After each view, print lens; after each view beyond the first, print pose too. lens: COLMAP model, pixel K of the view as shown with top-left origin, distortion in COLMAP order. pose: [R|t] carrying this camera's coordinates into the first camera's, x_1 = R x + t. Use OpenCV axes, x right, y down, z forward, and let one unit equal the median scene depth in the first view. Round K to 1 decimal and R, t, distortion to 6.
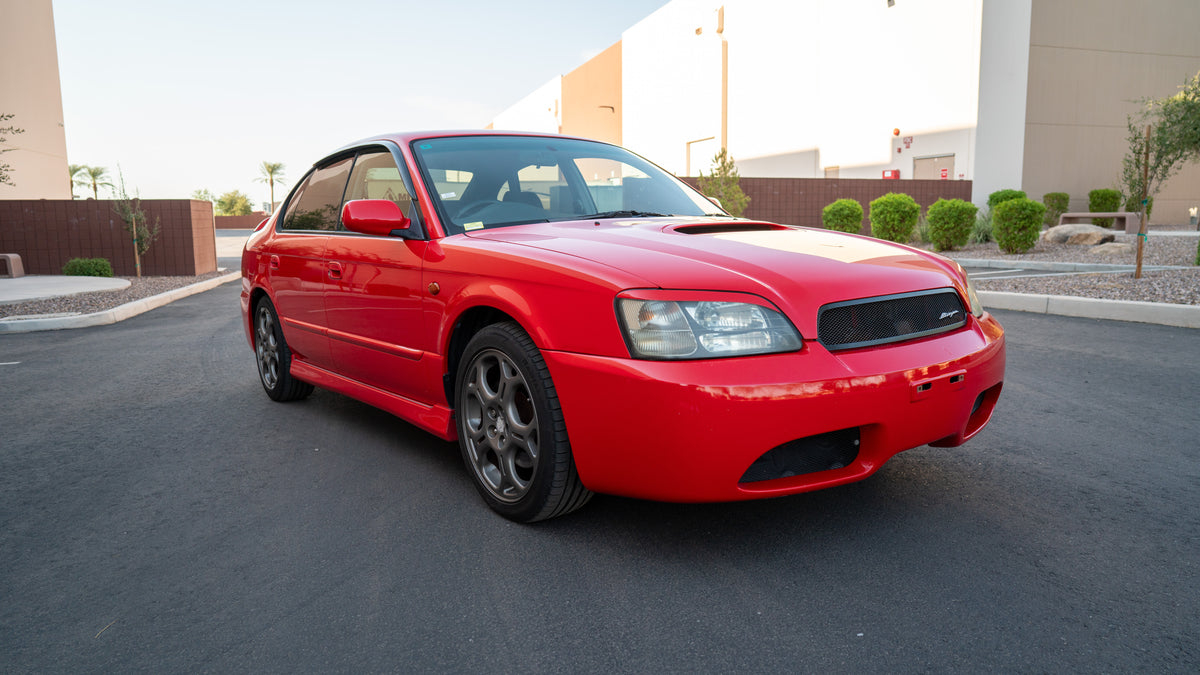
lens RADIAL K [[807.2, 0, 603.2], [0, 807.2, 331.1], [0, 0, 1]] dist [-0.038599, 0.021233]
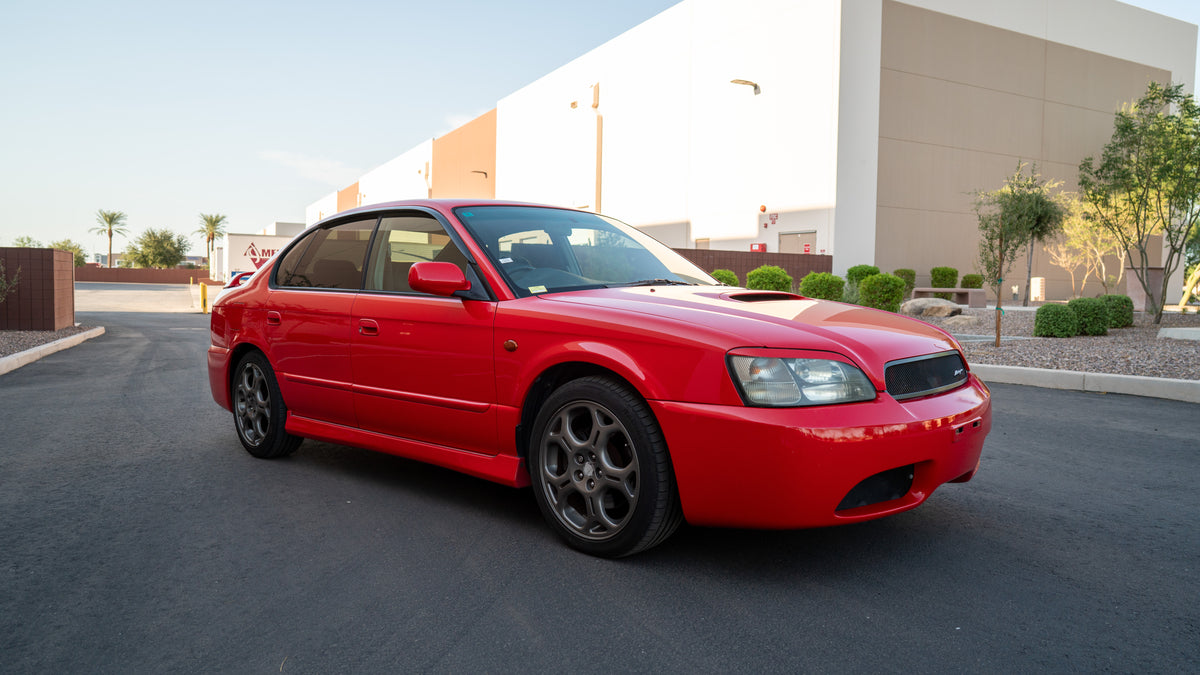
lens RADIAL K [[807.2, 0, 602.6], [0, 807.2, 329.7], [0, 0, 1]] dist [-0.038599, 0.021233]
pose [[0.984946, 0.017338, 0.171989, -0.199974], [-0.003380, 0.996699, -0.081116, 0.009940], [-0.172828, 0.079314, 0.981753, -0.068116]]
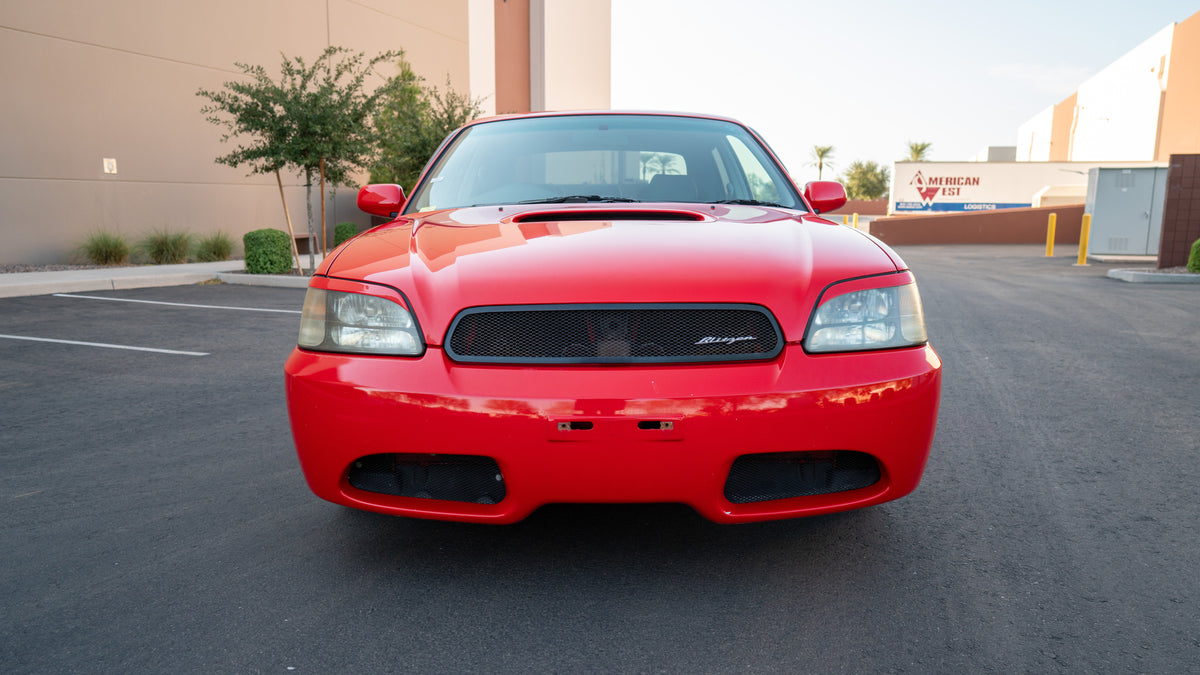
lens RADIAL K [[865.0, 0, 589.5], [0, 865.0, 350.3], [0, 0, 1]] dist [-0.050930, 0.026630]
pose [[0.790076, 0.109778, -0.603099, 0.516888], [-0.092572, 0.993918, 0.059644, -0.030035], [0.605978, 0.008706, 0.795433, 0.199098]]
